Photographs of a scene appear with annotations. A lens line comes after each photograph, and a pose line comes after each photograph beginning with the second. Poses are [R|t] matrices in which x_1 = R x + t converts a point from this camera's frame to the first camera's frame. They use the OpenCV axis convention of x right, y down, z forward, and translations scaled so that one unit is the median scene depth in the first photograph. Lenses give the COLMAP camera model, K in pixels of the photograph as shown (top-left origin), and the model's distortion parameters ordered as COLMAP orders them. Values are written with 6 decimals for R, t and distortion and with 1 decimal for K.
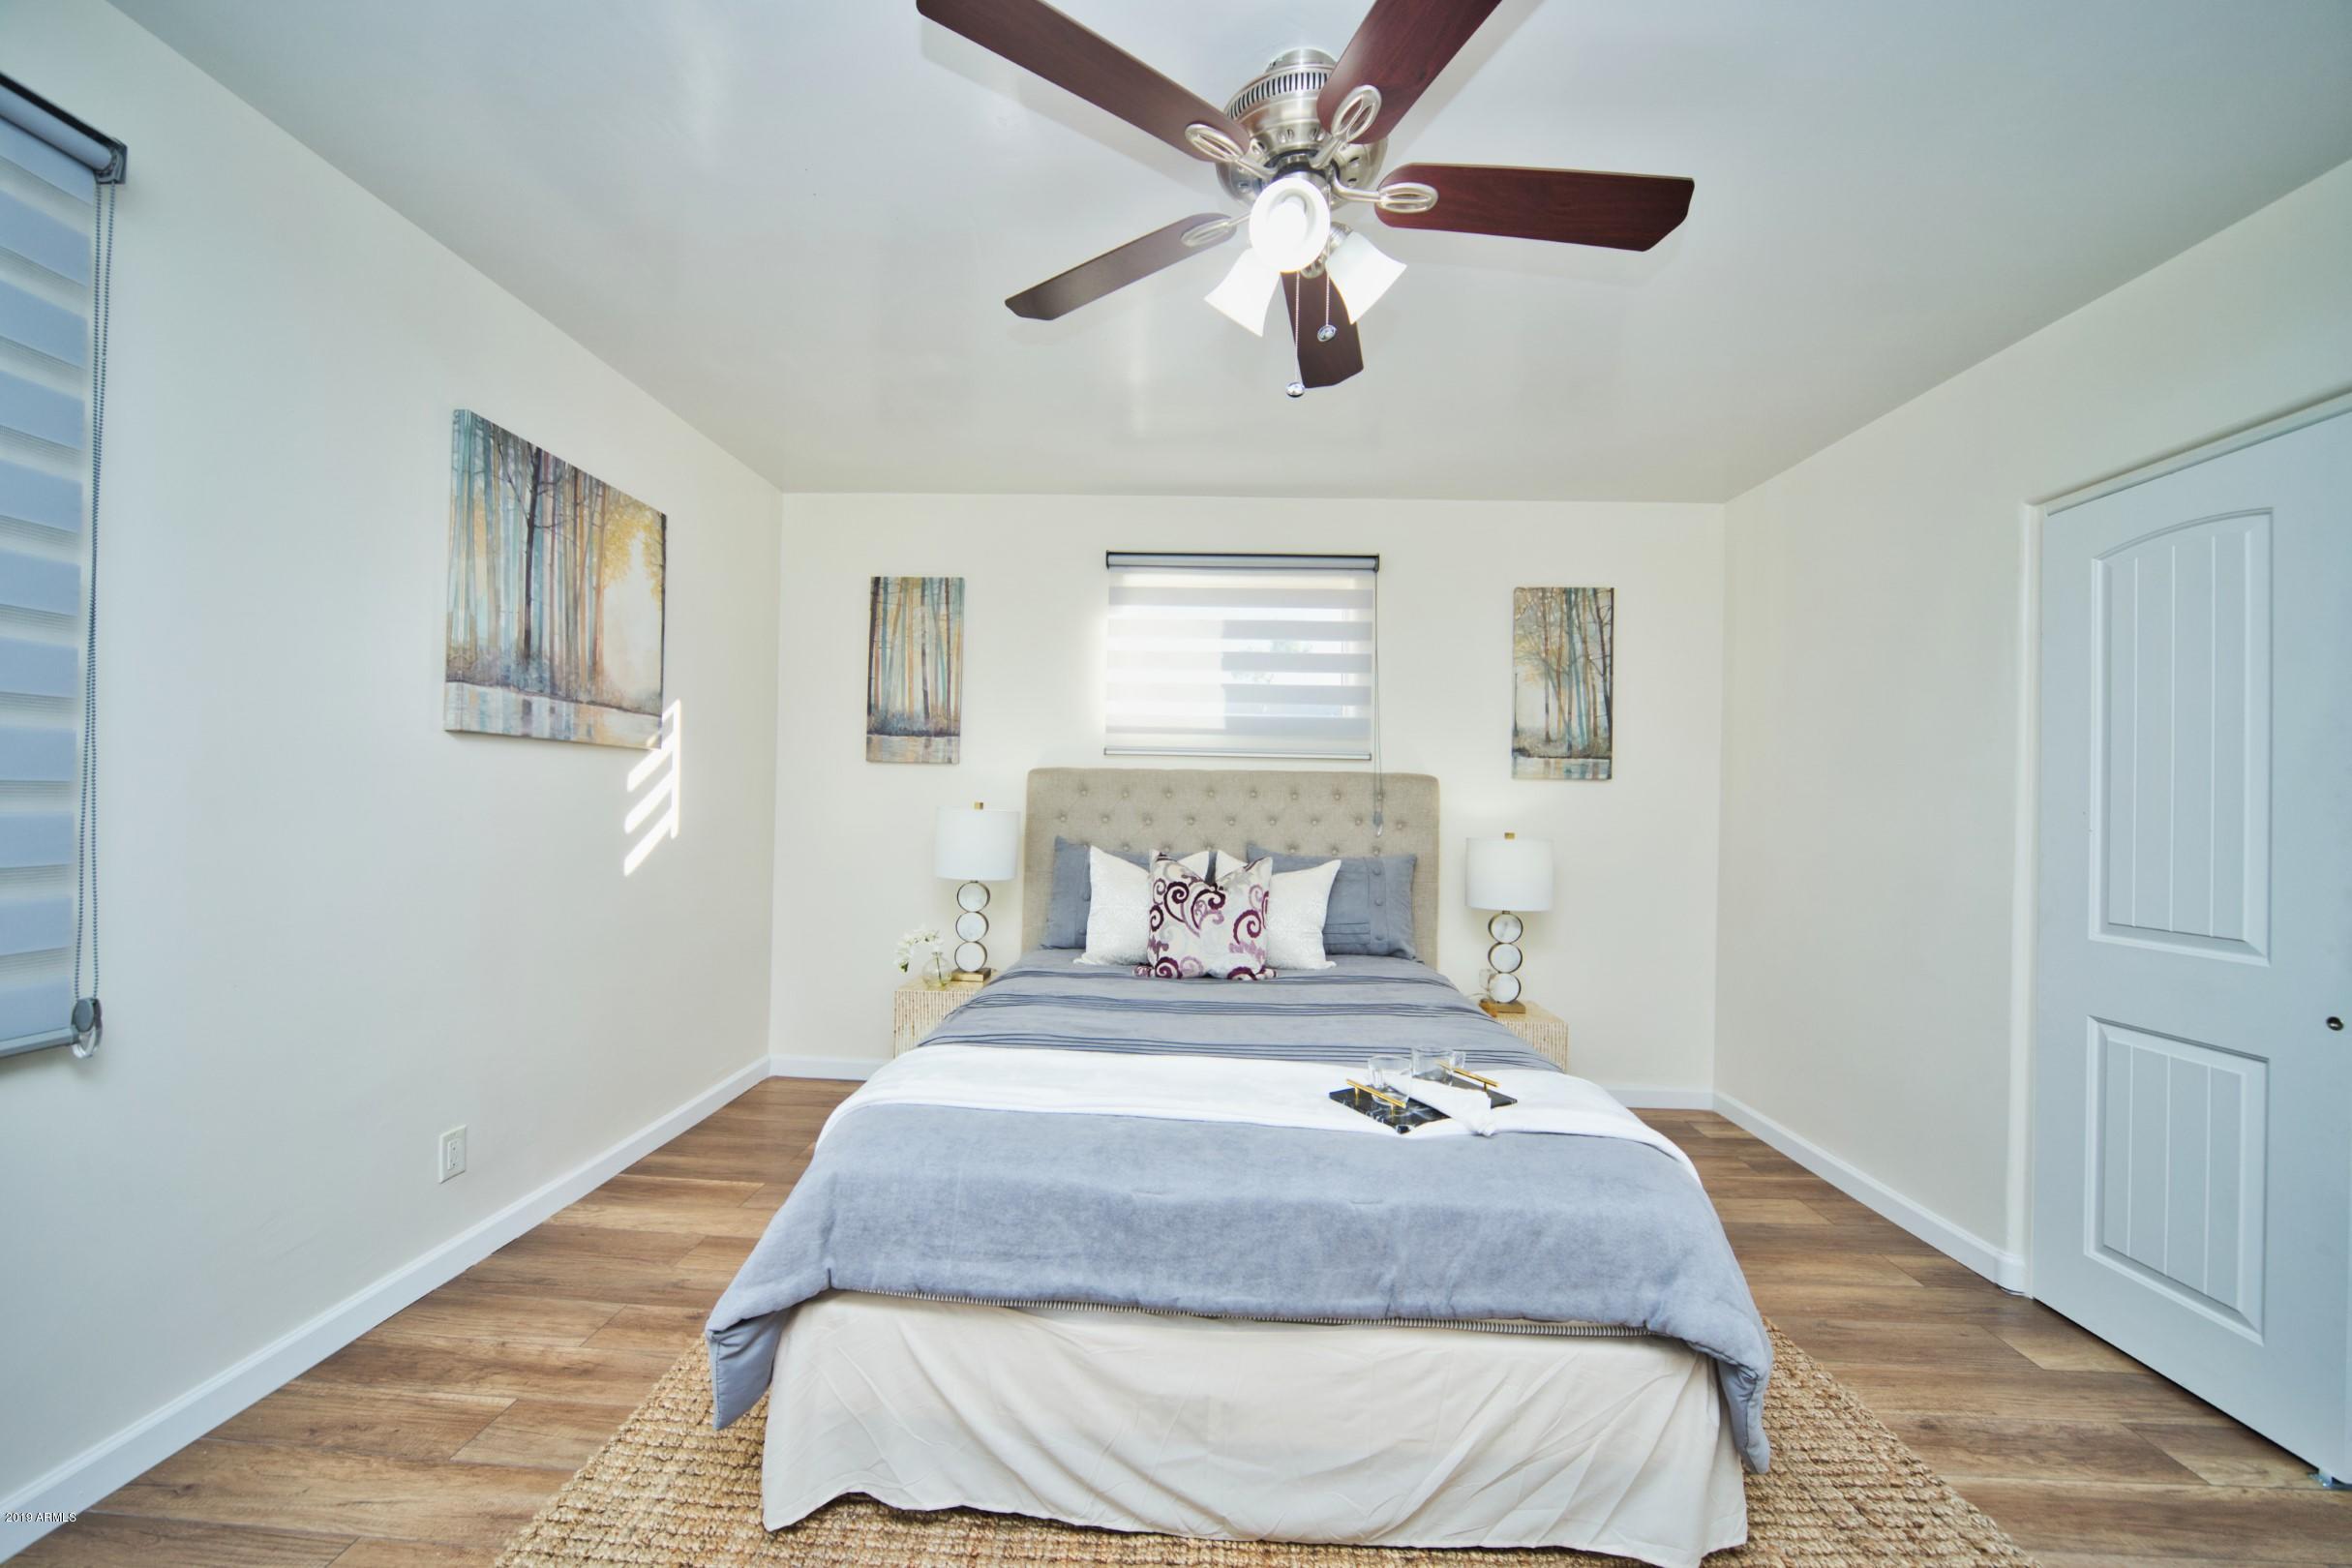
lens RADIAL K [[865.3, 0, 1166.7], [0, 865.3, 792.9], [0, 0, 1]] dist [-0.012989, 0.001260]
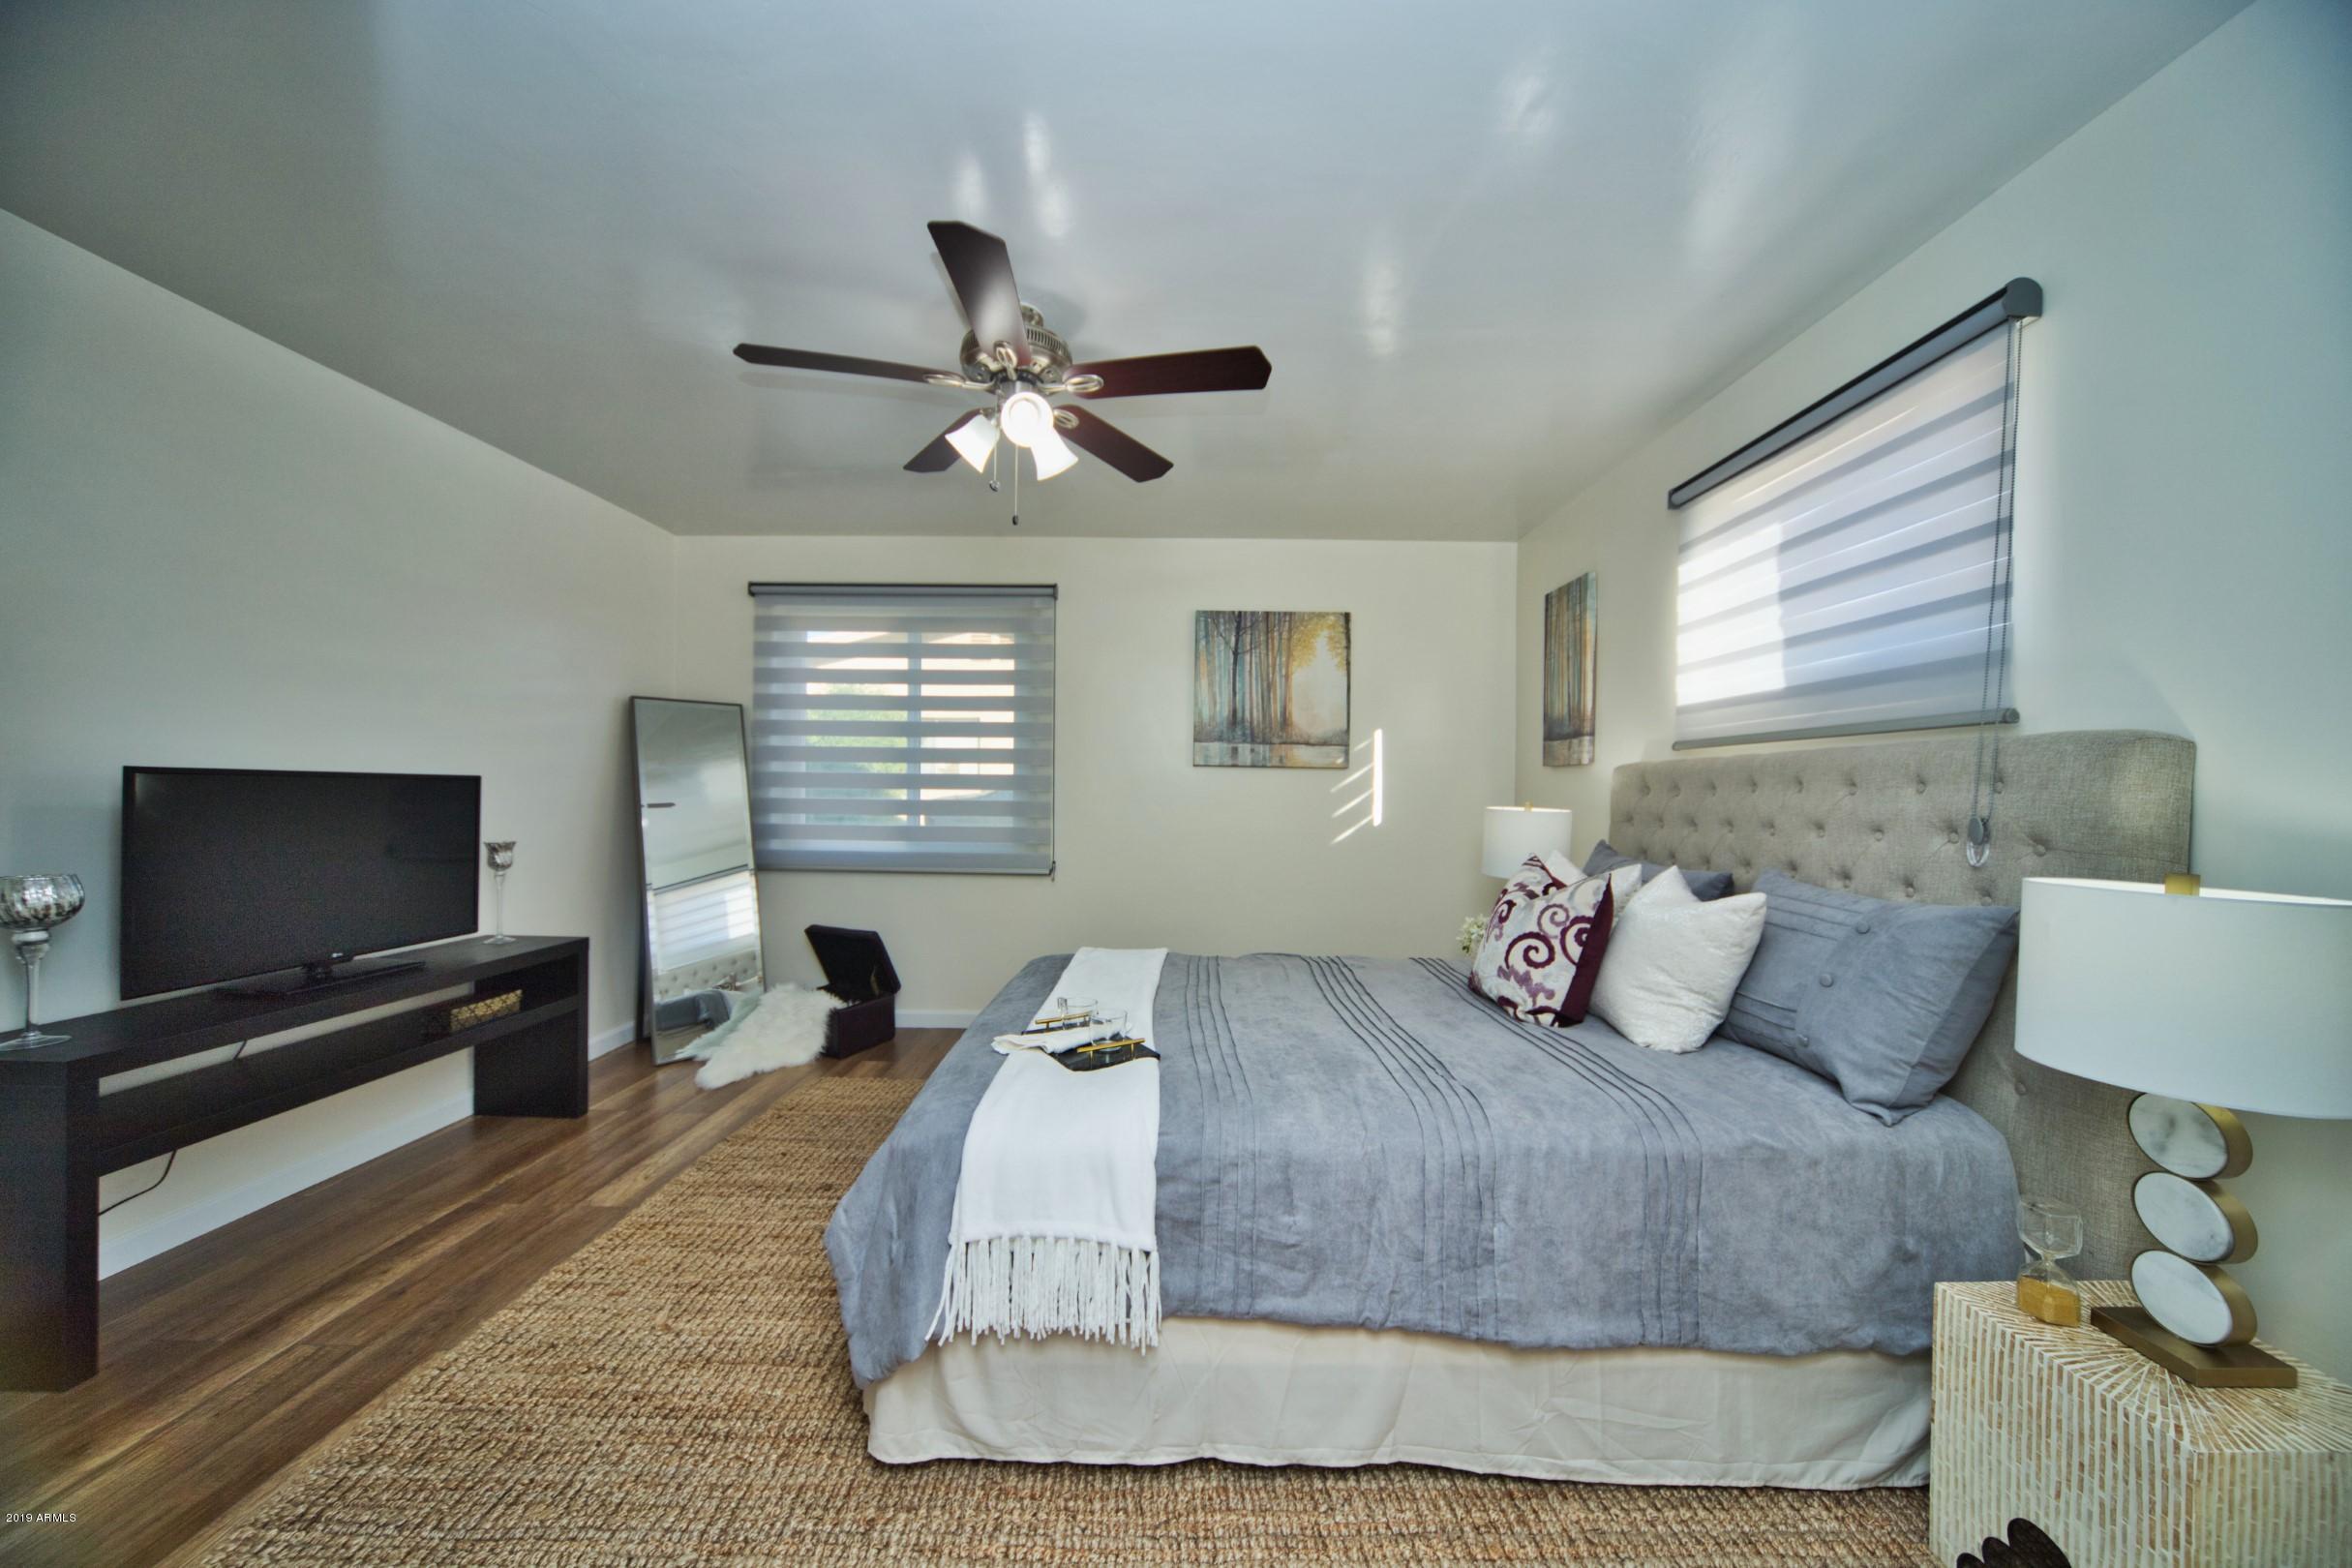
lens RADIAL K [[813.5, 0, 1169.5], [0, 813.5, 788.2], [0, 0, 1]] dist [-0.012415, 0.000364]
pose [[0.027600, -0.025673, -0.999289, 0.832088], [-0.005862, 0.999649, -0.025844, 0.025071], [0.999602, 0.006571, 0.027440, 0.647314]]
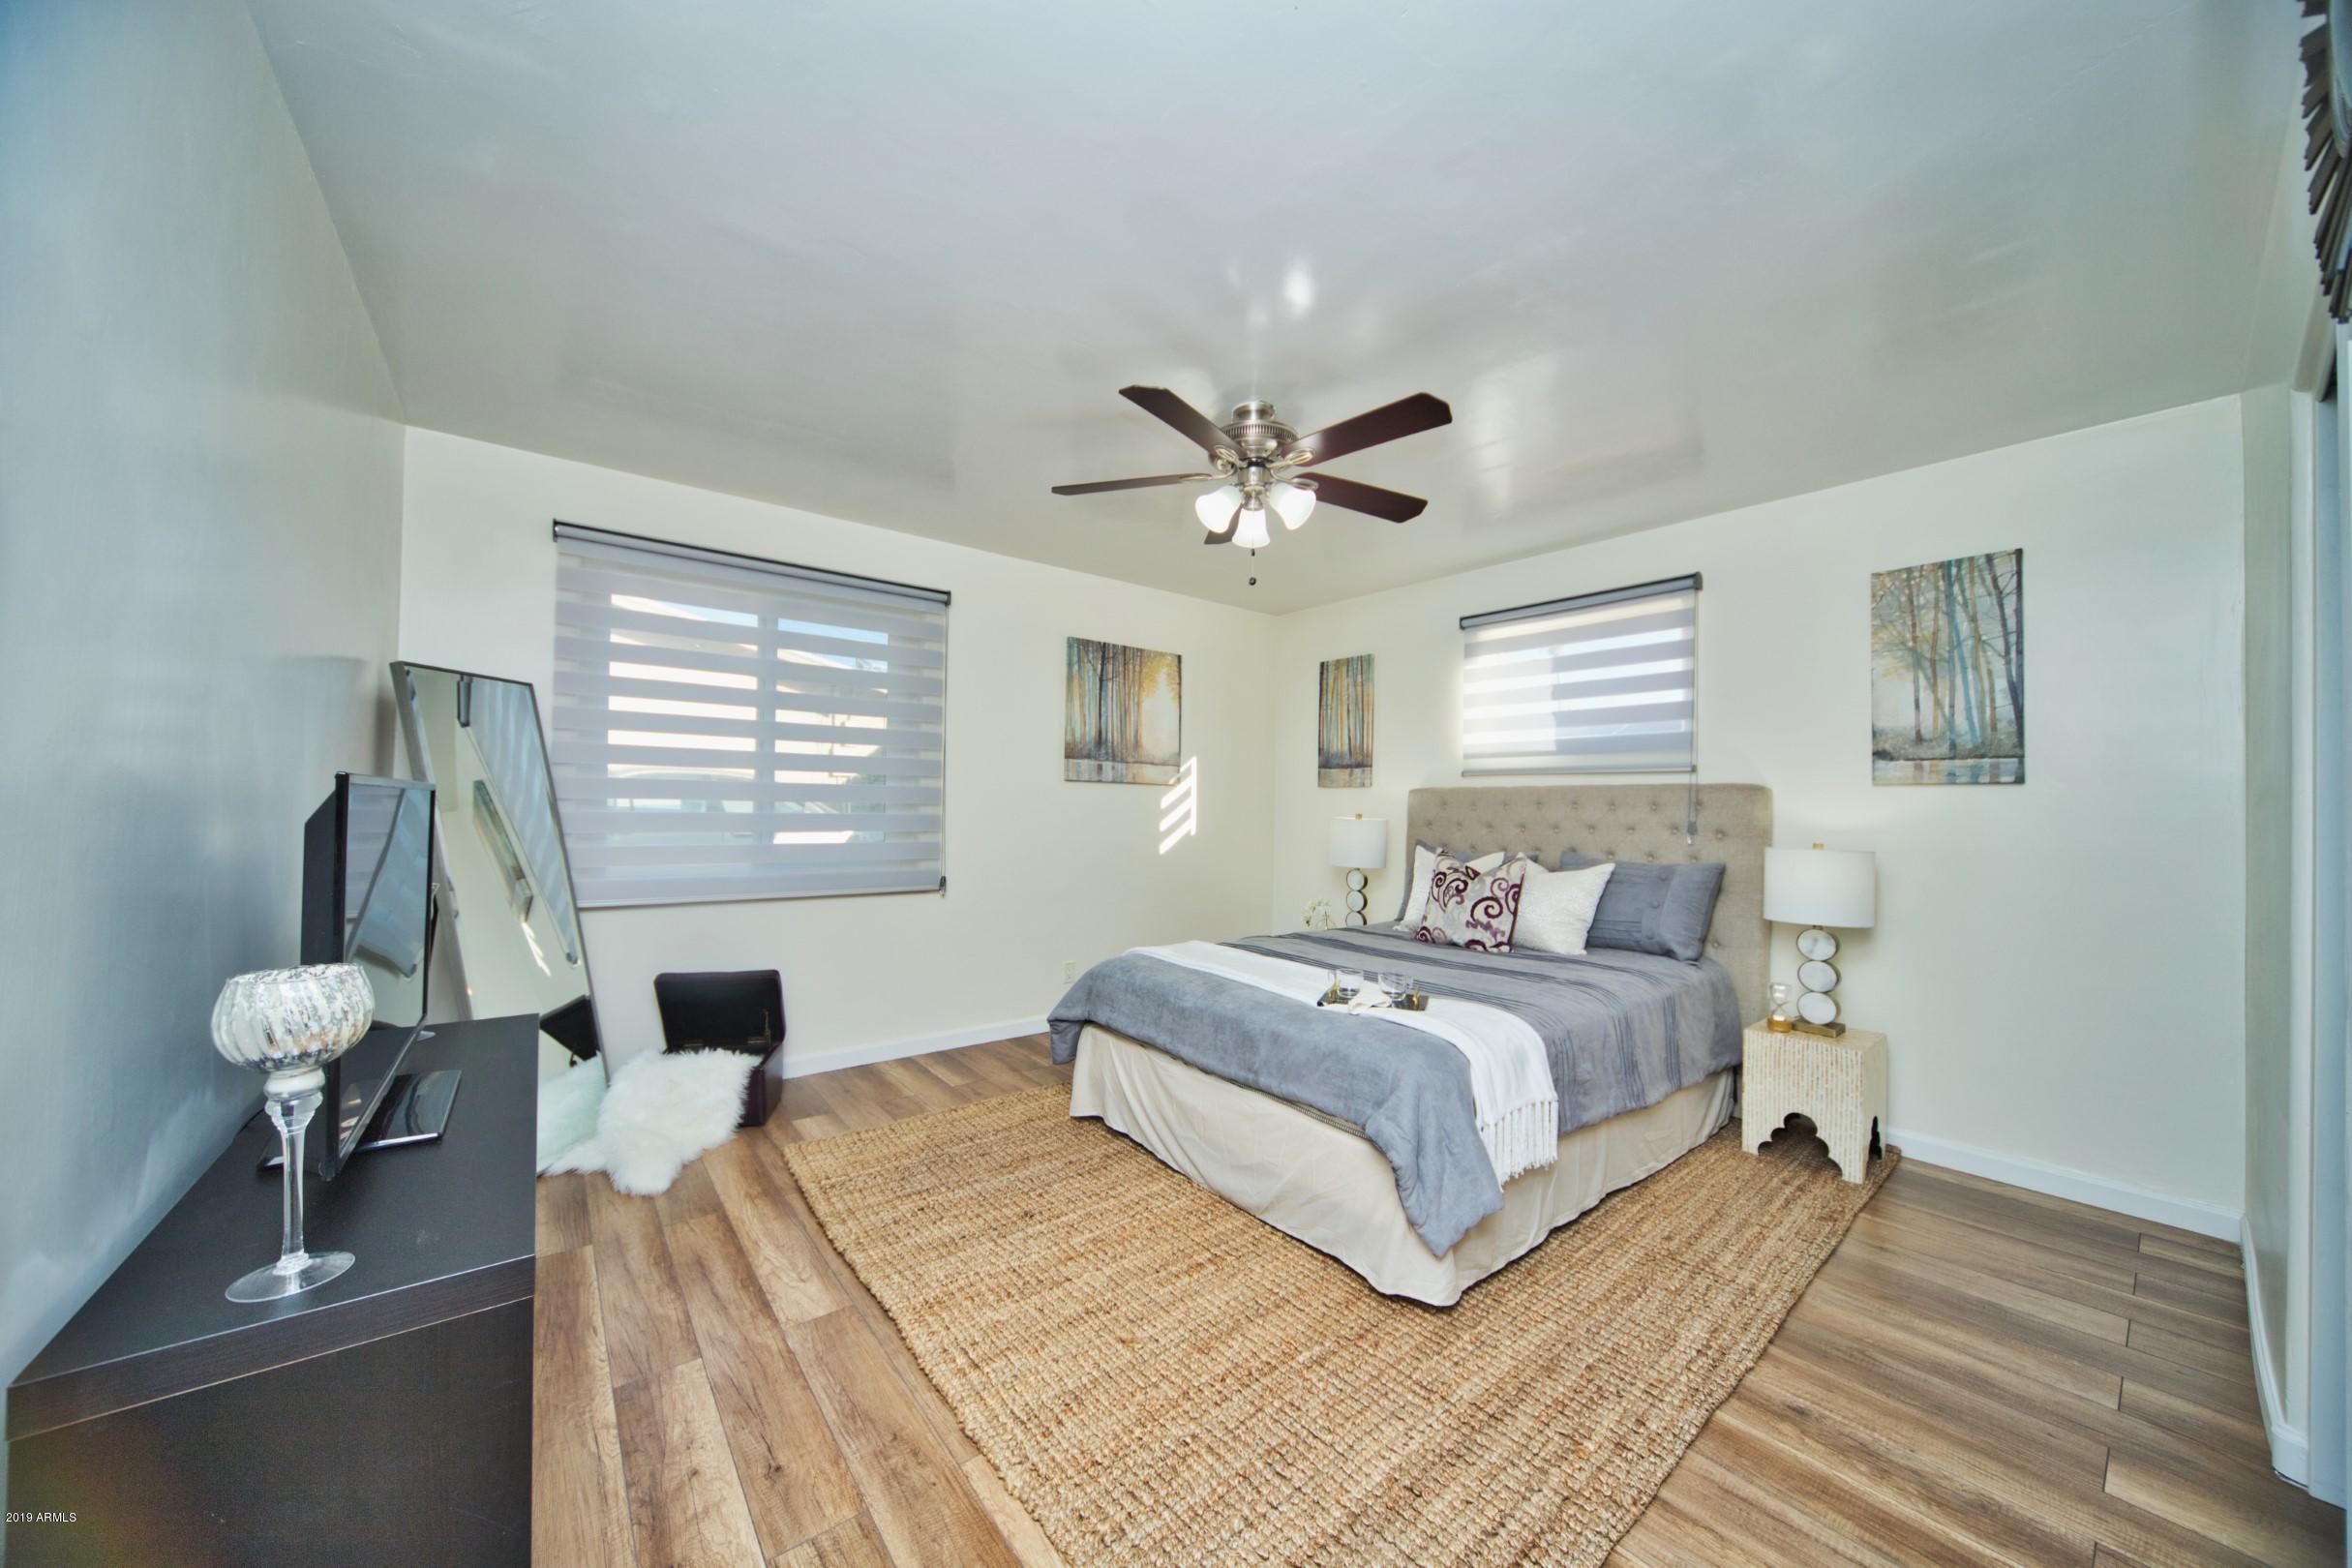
lens RADIAL K [[813.5, 0, 1168.0], [0, 813.5, 788.7], [0, 0, 1]] dist [-0.012415, 0.000364]
pose [[0.649660, -0.027401, -0.759730, 0.697745], [0.002927, 0.999433, -0.033544, 0.016316], [0.760219, 0.019568, 0.649372, -0.130382]]
